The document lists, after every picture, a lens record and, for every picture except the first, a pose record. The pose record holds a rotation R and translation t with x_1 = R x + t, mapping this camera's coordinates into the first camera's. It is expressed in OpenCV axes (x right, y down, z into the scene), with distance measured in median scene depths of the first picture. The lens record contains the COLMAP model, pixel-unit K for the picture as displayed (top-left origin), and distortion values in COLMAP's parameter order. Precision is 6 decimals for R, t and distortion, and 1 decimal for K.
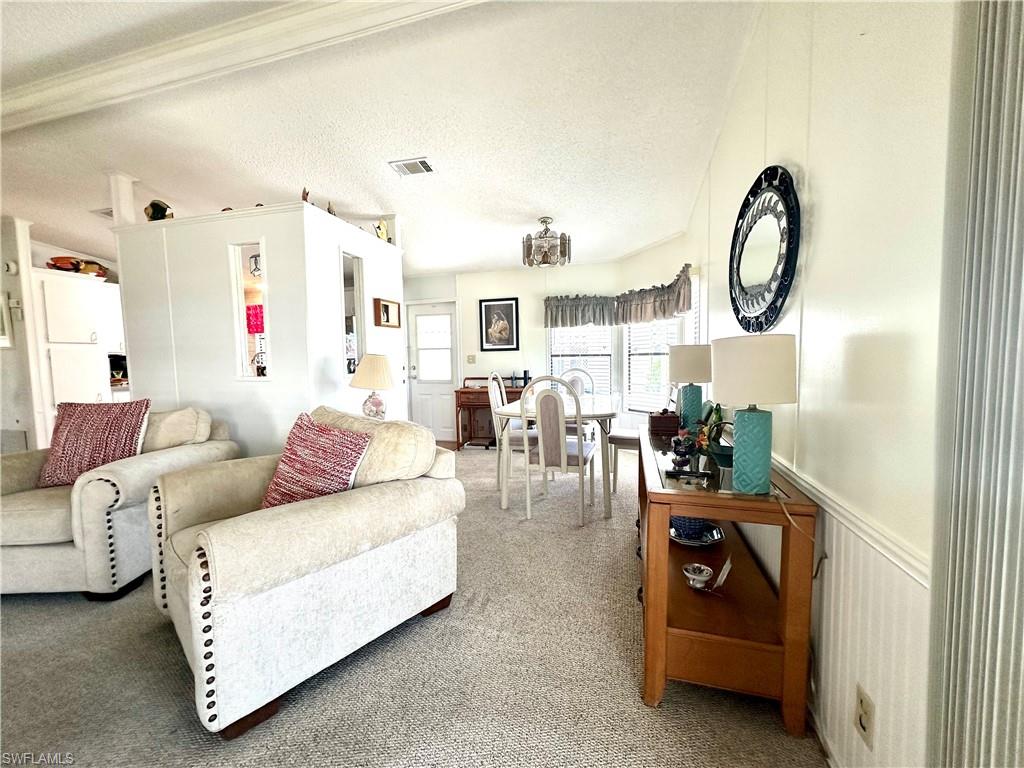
lens RADIAL K [[408.9, 0, 510.1], [0, 408.9, 386.6], [0, 0, 1]] dist [-0.000743, 0.000073]
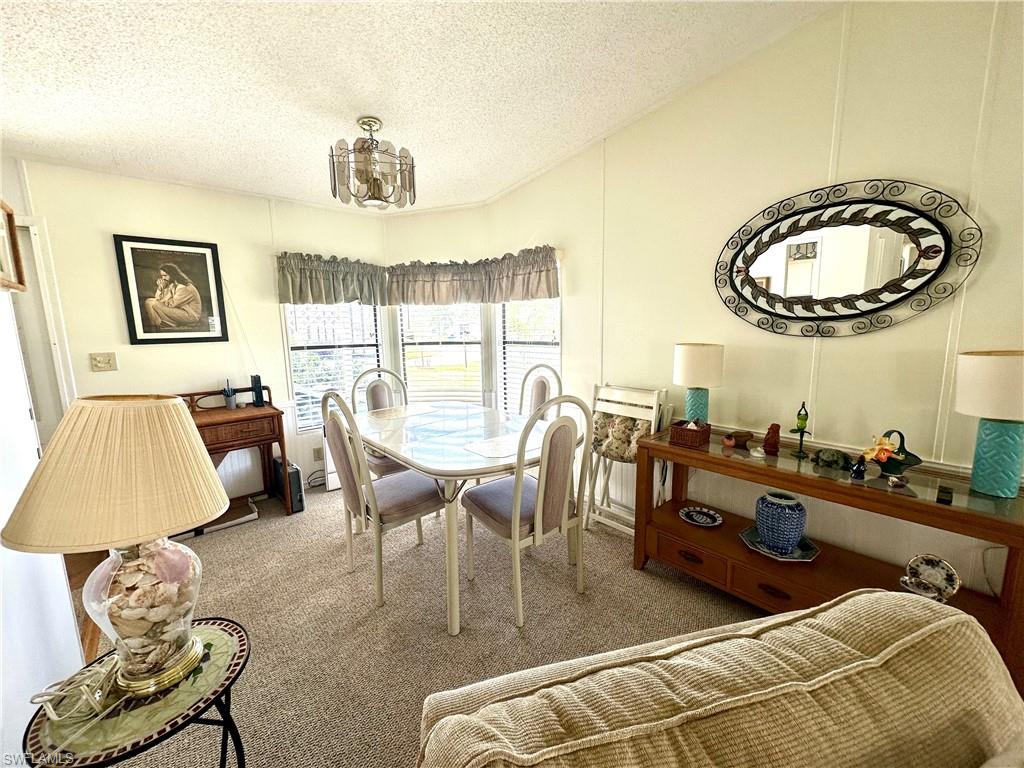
lens RADIAL K [[408.9, 0, 513.1], [0, 408.9, 386.4], [0, 0, 1]] dist [-0.000743, 0.000073]
pose [[0.542857, -0.116576, 0.831695, -0.255728], [0.068197, 0.993168, 0.094697, -0.057439], [-0.837052, 0.005312, 0.547098, 0.394169]]
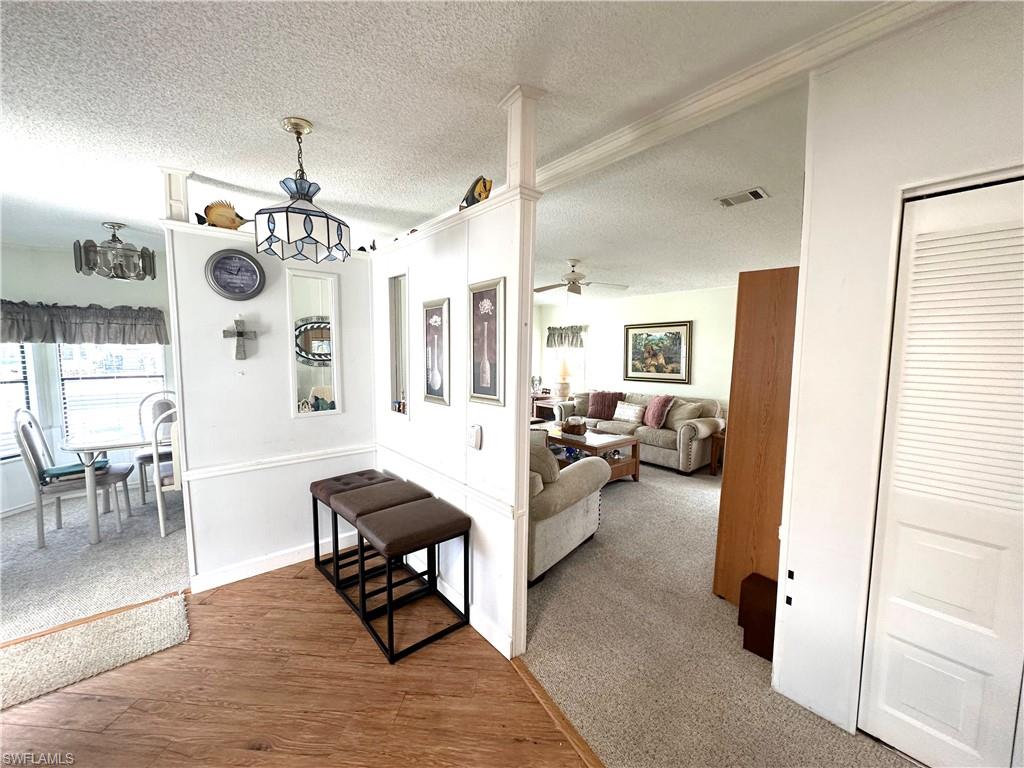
lens RADIAL K [[408.9, 0, 510.1], [0, 408.9, 386.7], [0, 0, 1]] dist [-0.000743, 0.000073]
pose [[-0.821841, -0.023067, 0.569250, -0.809166], [0.058766, 0.990418, 0.124975, -0.101909], [-0.566679, 0.136162, -0.812610, 0.975802]]
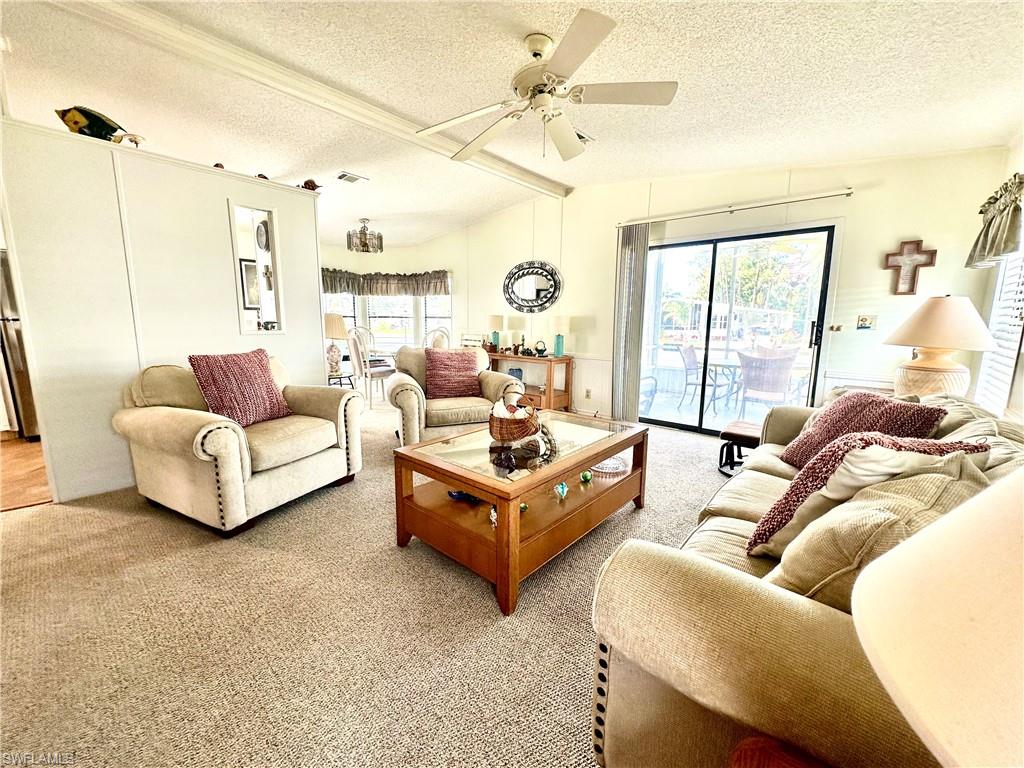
lens RADIAL K [[408.9, 0, 513.5], [0, 408.9, 384.4], [0, 0, 1]] dist [-0.000743, 0.000073]
pose [[0.418895, -0.123925, 0.899538, -0.806511], [0.046379, 0.992270, 0.115102, 0.014460], [-0.906849, -0.006496, 0.421405, -0.056789]]
